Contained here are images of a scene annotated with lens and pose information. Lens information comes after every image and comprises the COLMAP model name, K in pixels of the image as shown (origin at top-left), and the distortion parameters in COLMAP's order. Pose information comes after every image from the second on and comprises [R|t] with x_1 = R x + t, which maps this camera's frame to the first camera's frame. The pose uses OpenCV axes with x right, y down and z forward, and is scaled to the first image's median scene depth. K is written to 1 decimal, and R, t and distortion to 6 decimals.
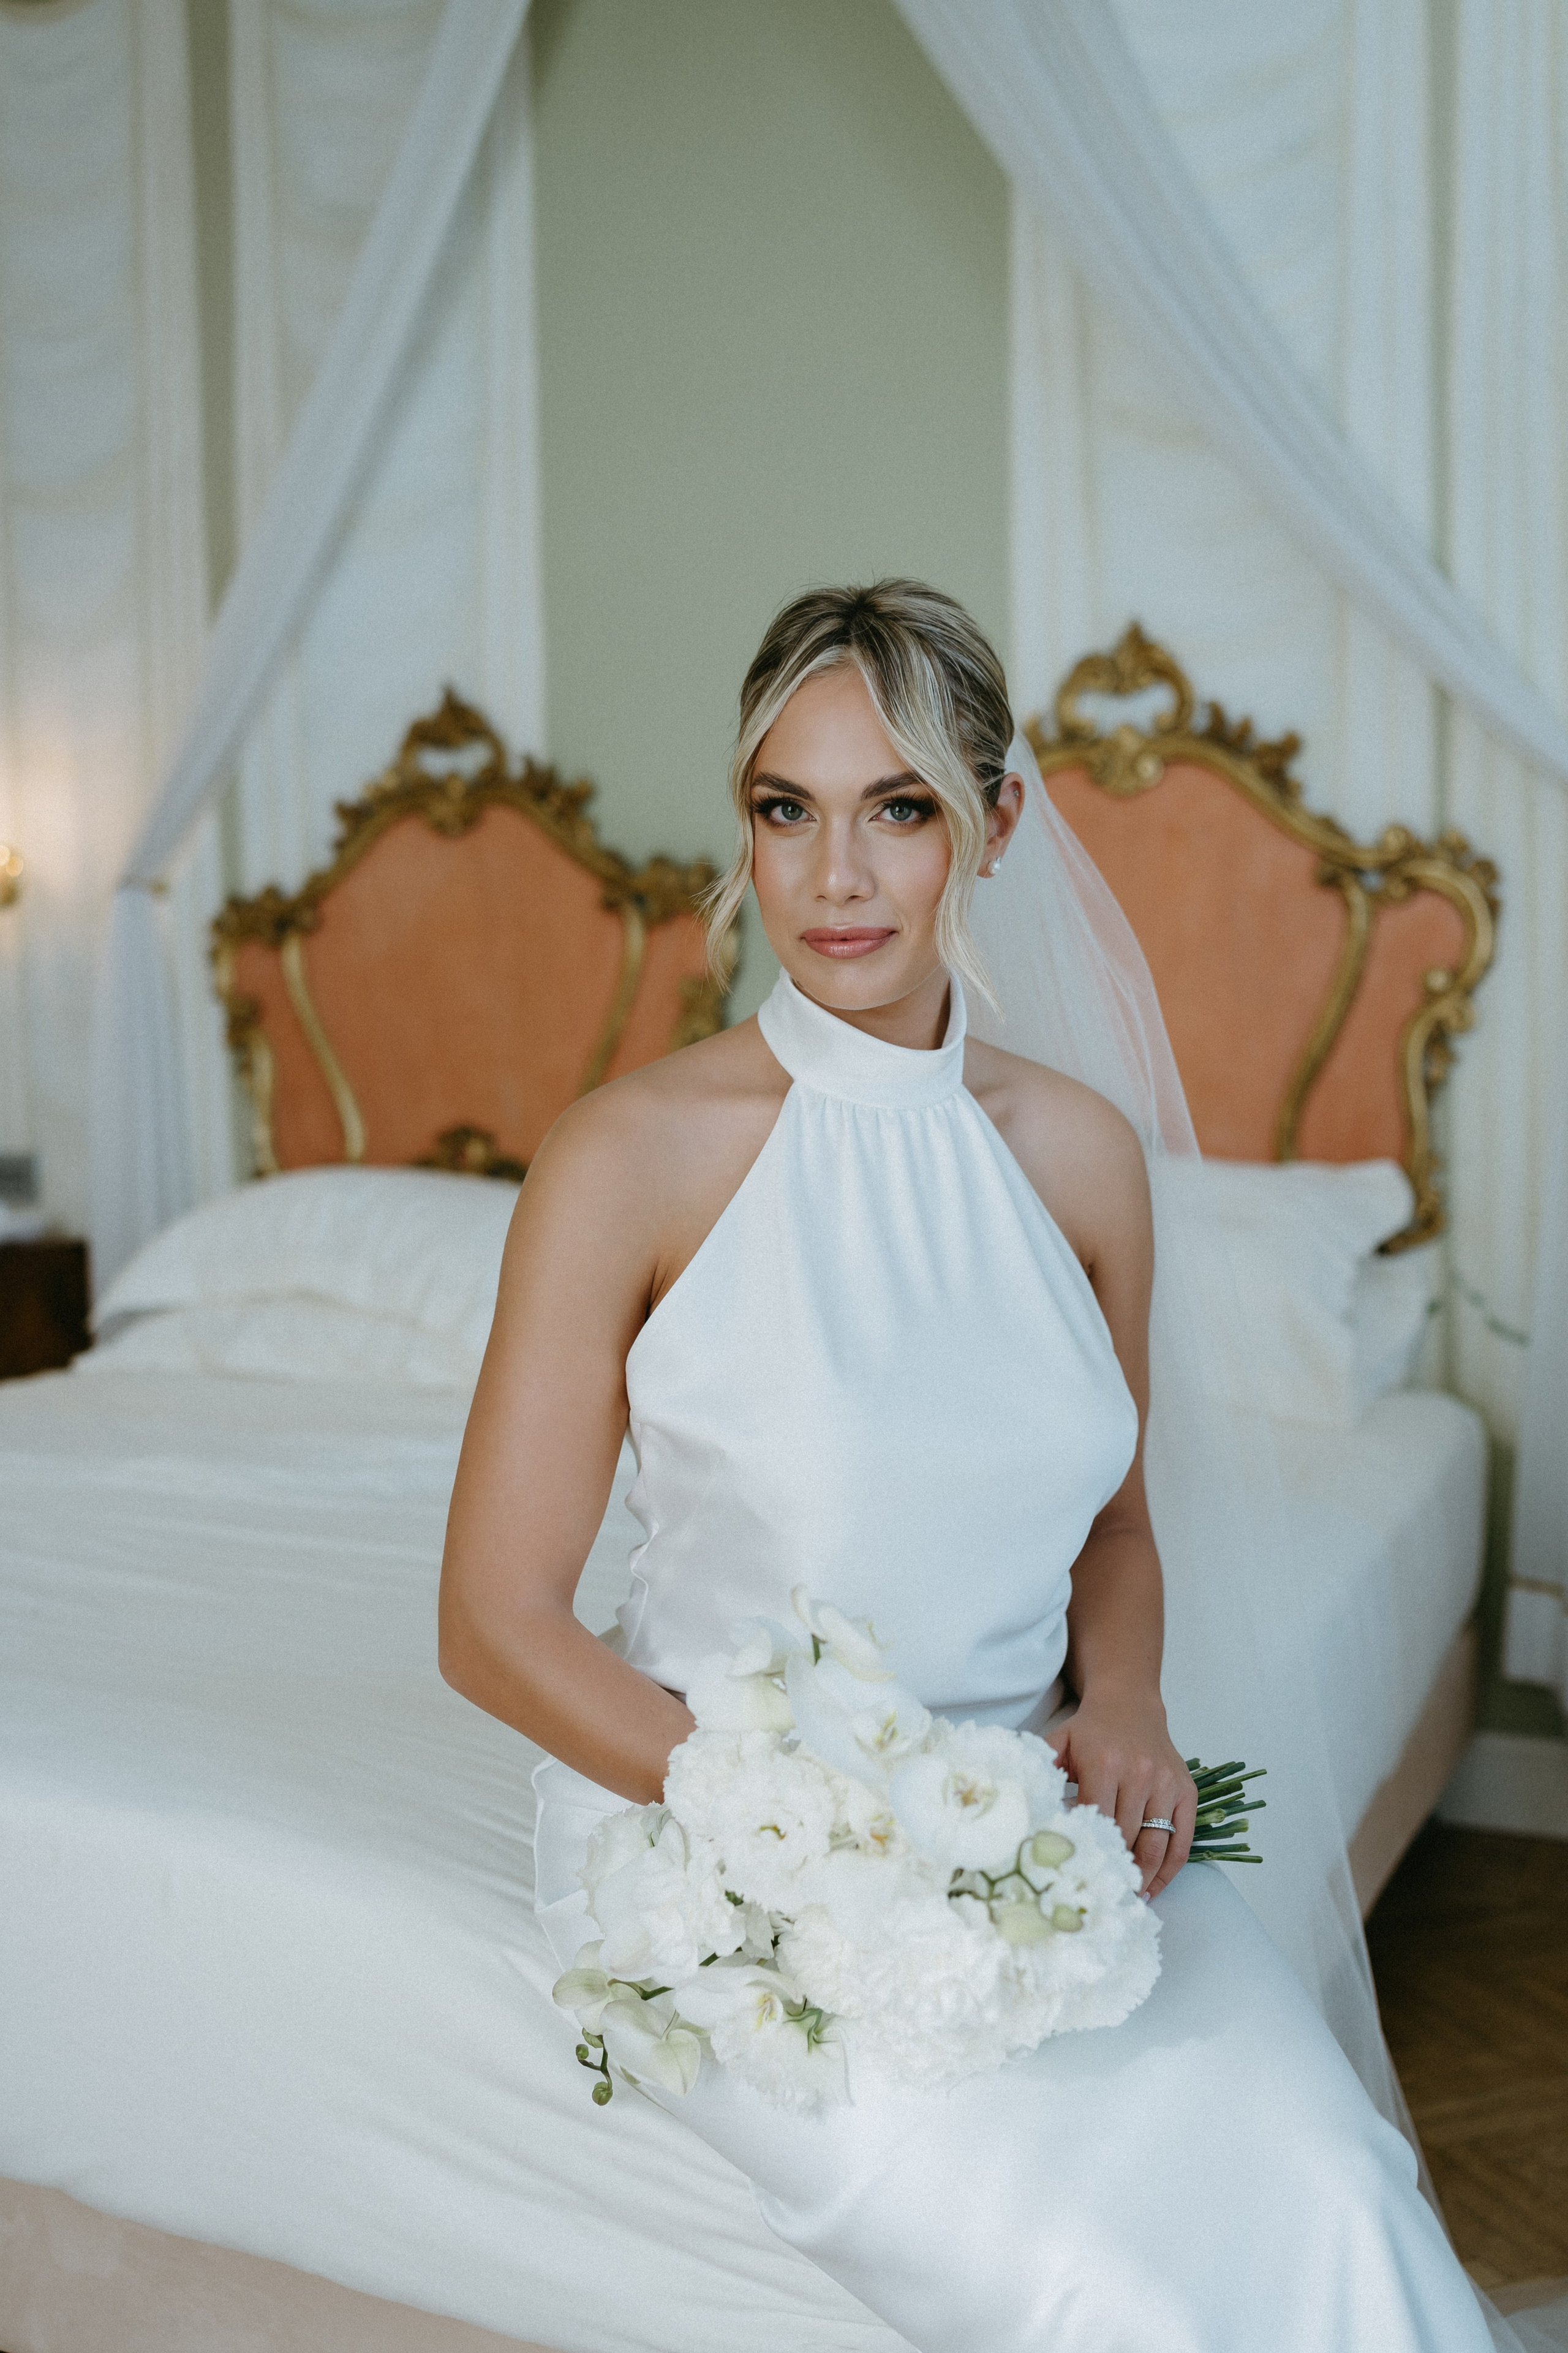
lens RADIAL K [[2267.9, 0, 788.8], [0, 2267.9, 1263.7], [0, 0, 1]] dist [-0.172121, 0.168349]
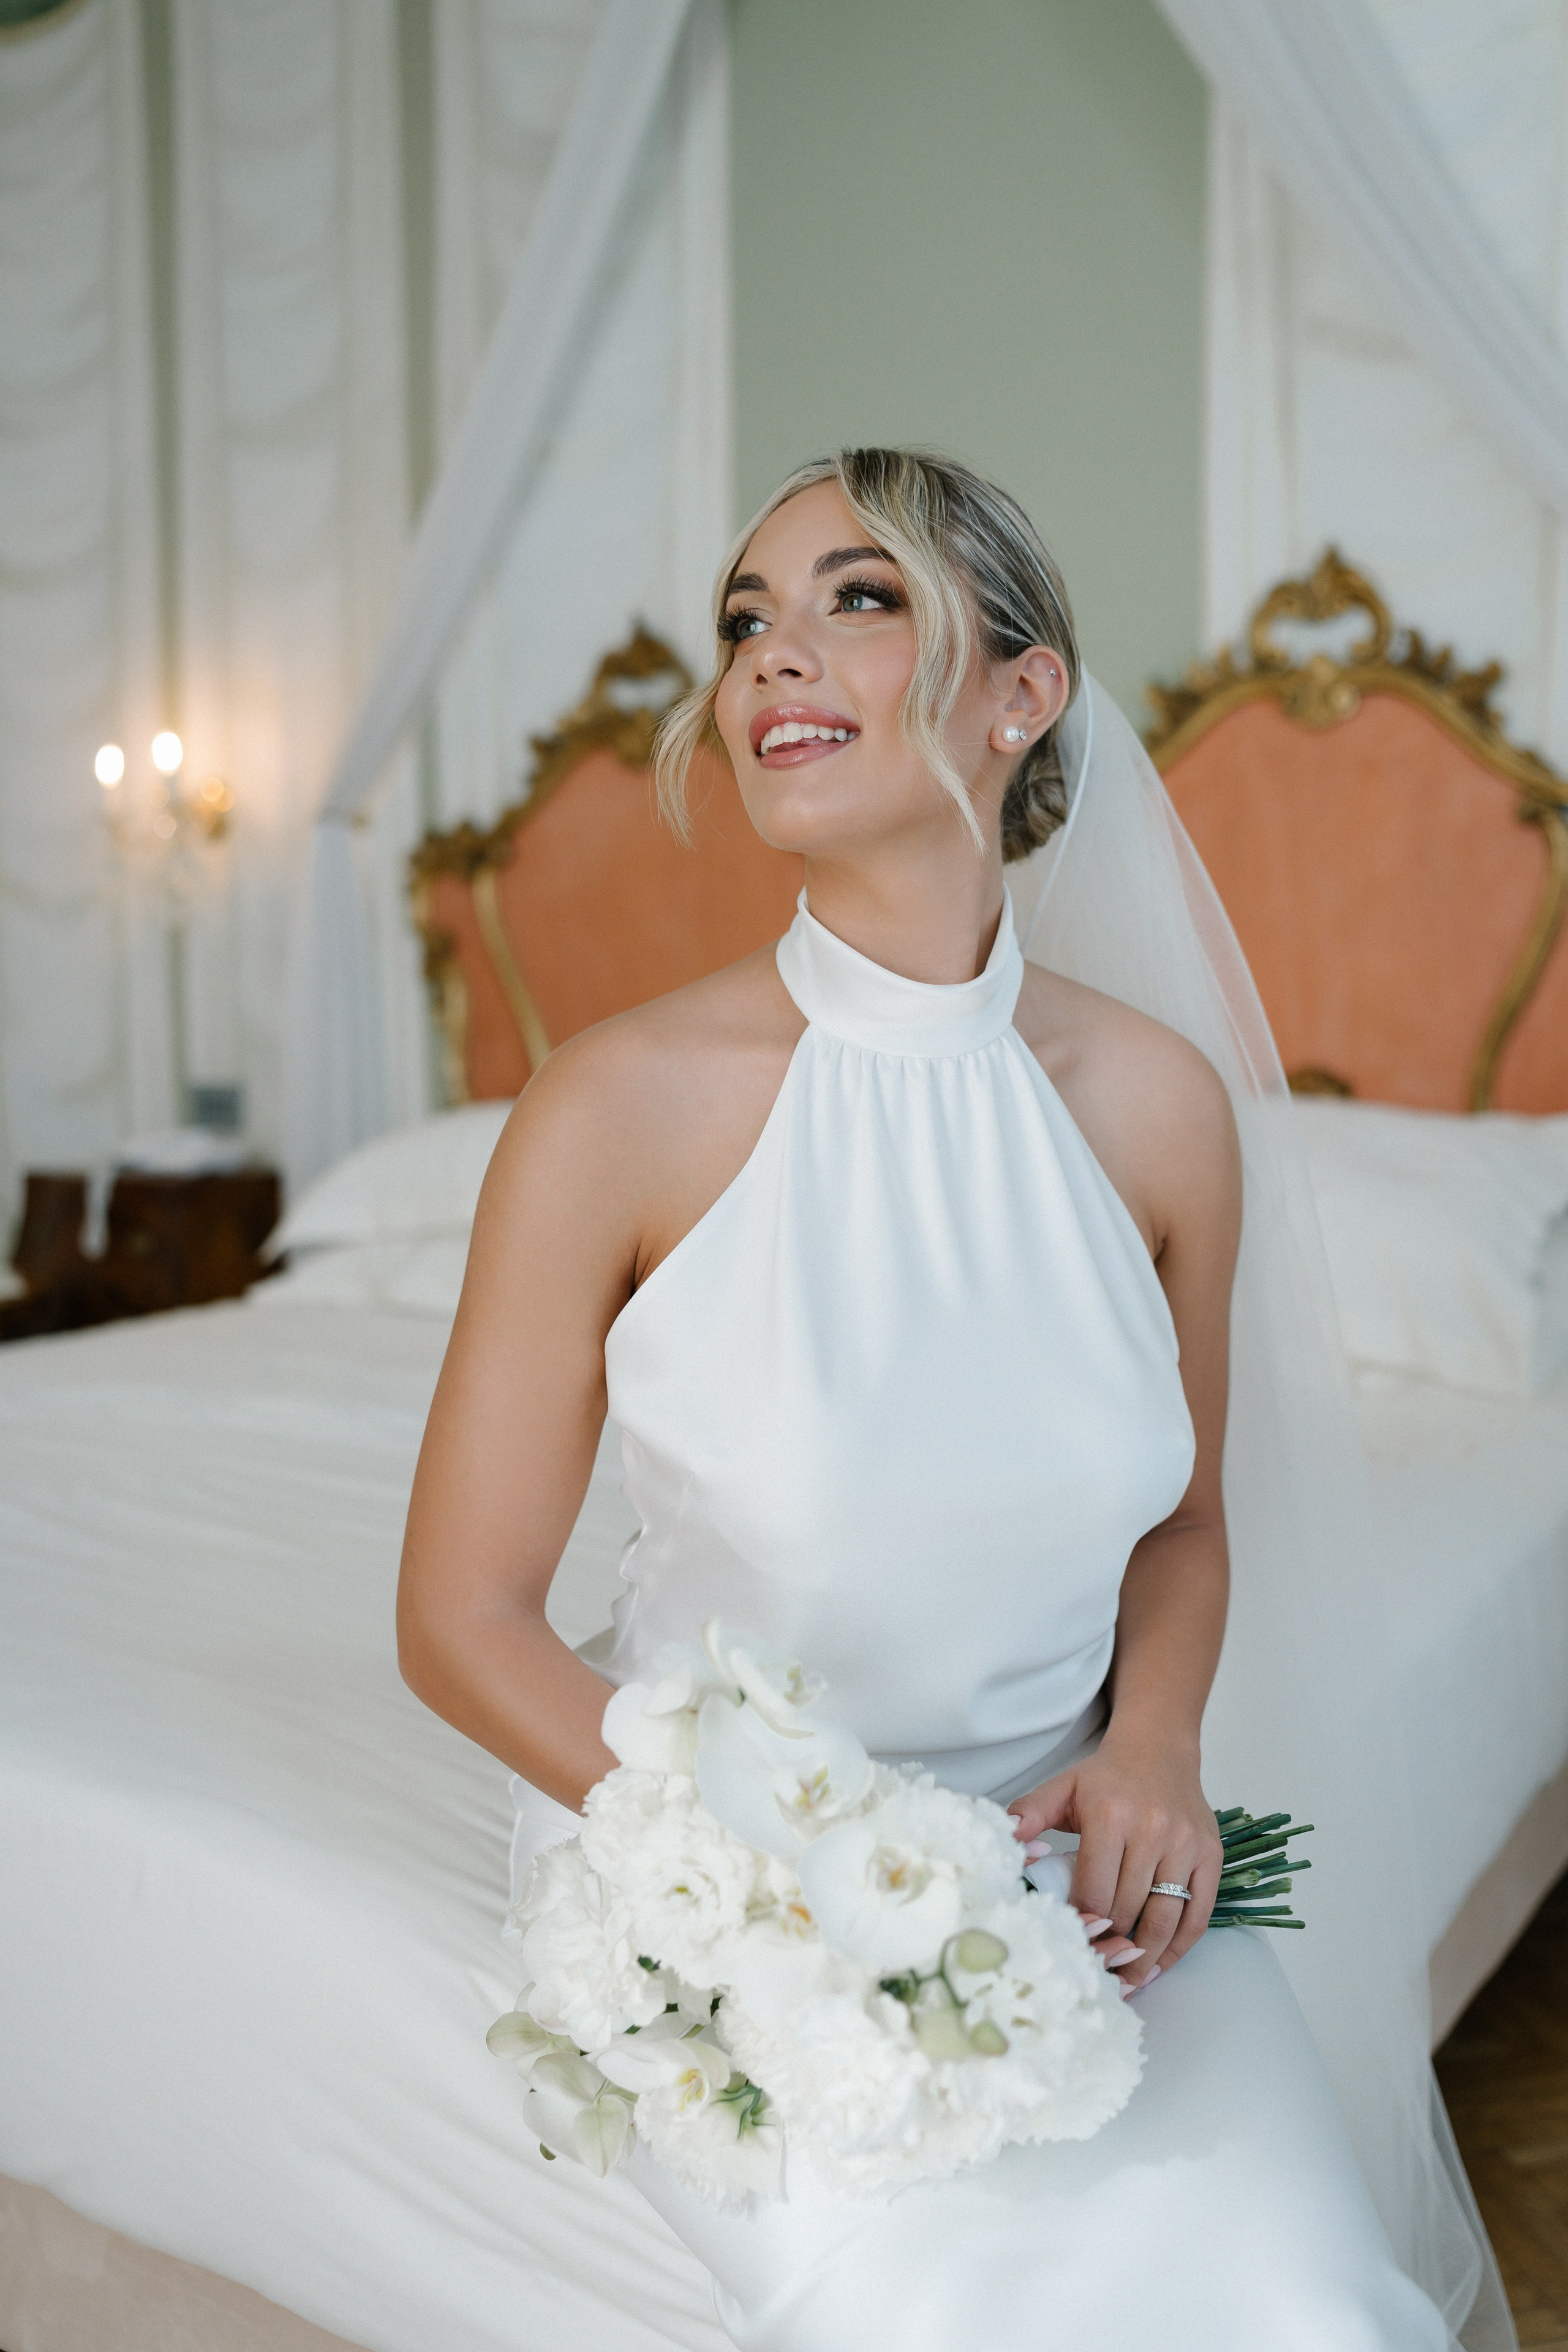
lens RADIAL K [[2210.8, 0, 779.2], [0, 2210.8, 1266.8], [0, 0, 1]] dist [-0.104089, -0.000289]
pose [[0.993932, 0.023156, -0.107529, 0.076366], [-0.019736, 0.999268, 0.032763, -0.012103], [0.108209, -0.030442, 0.993662, 0.113347]]
